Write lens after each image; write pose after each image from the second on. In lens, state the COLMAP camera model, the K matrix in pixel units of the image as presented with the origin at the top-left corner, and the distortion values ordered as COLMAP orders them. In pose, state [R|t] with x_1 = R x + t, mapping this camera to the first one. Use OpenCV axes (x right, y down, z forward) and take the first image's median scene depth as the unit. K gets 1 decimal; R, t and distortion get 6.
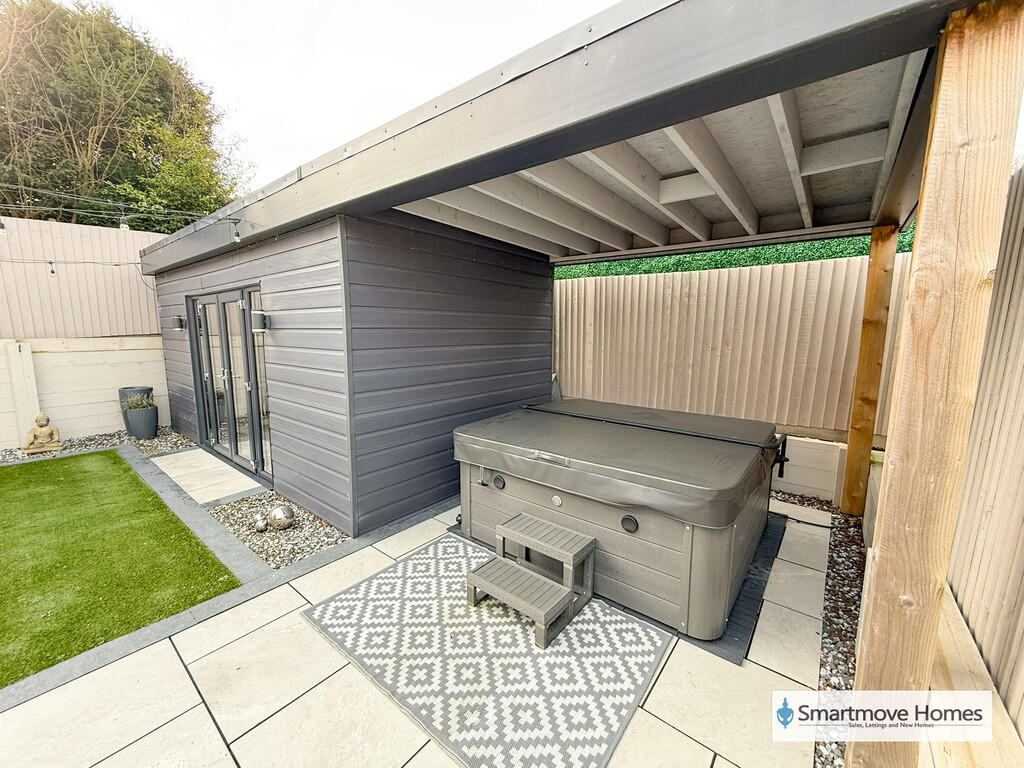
lens RADIAL K [[406.6, 0, 508.7], [0, 406.6, 381.3], [0, 0, 1]] dist [-0.002963, -0.000846]
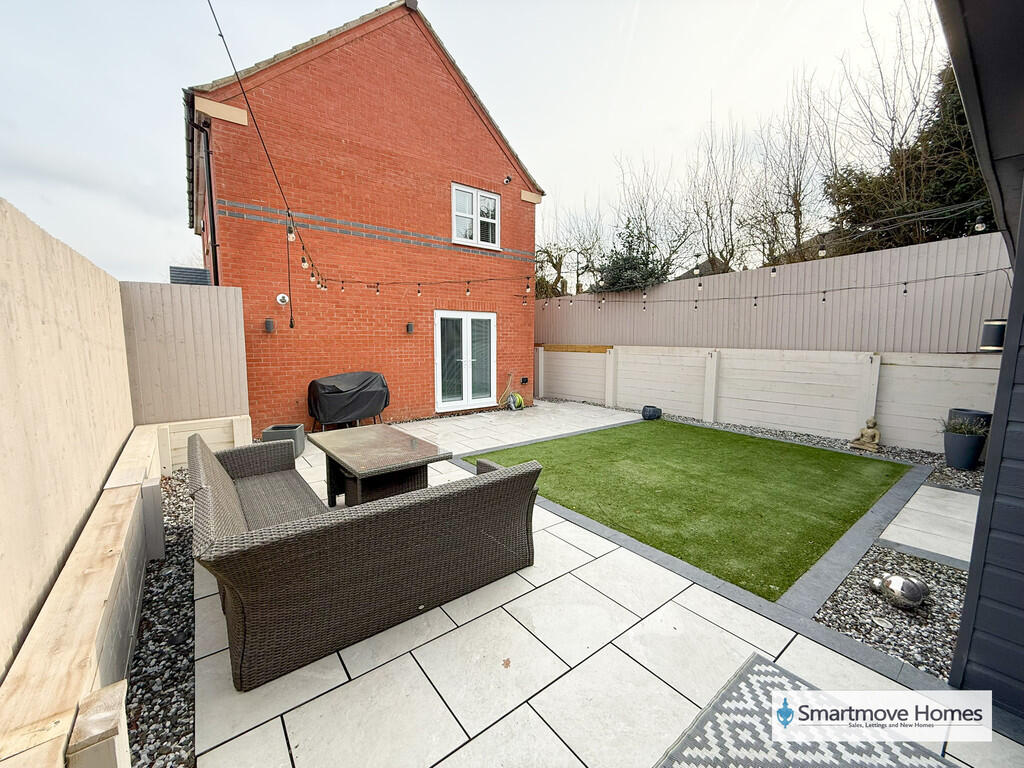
lens RADIAL K [[406.6, 0, 508.7], [0, 406.6, 381.3], [0, 0, 1]] dist [-0.002963, -0.000846]
pose [[-0.233969, 0.098530, -0.967239, 0.295033], [-0.134316, 0.982037, 0.132527, -0.052661], [0.962922, 0.160922, -0.216532, 0.375164]]
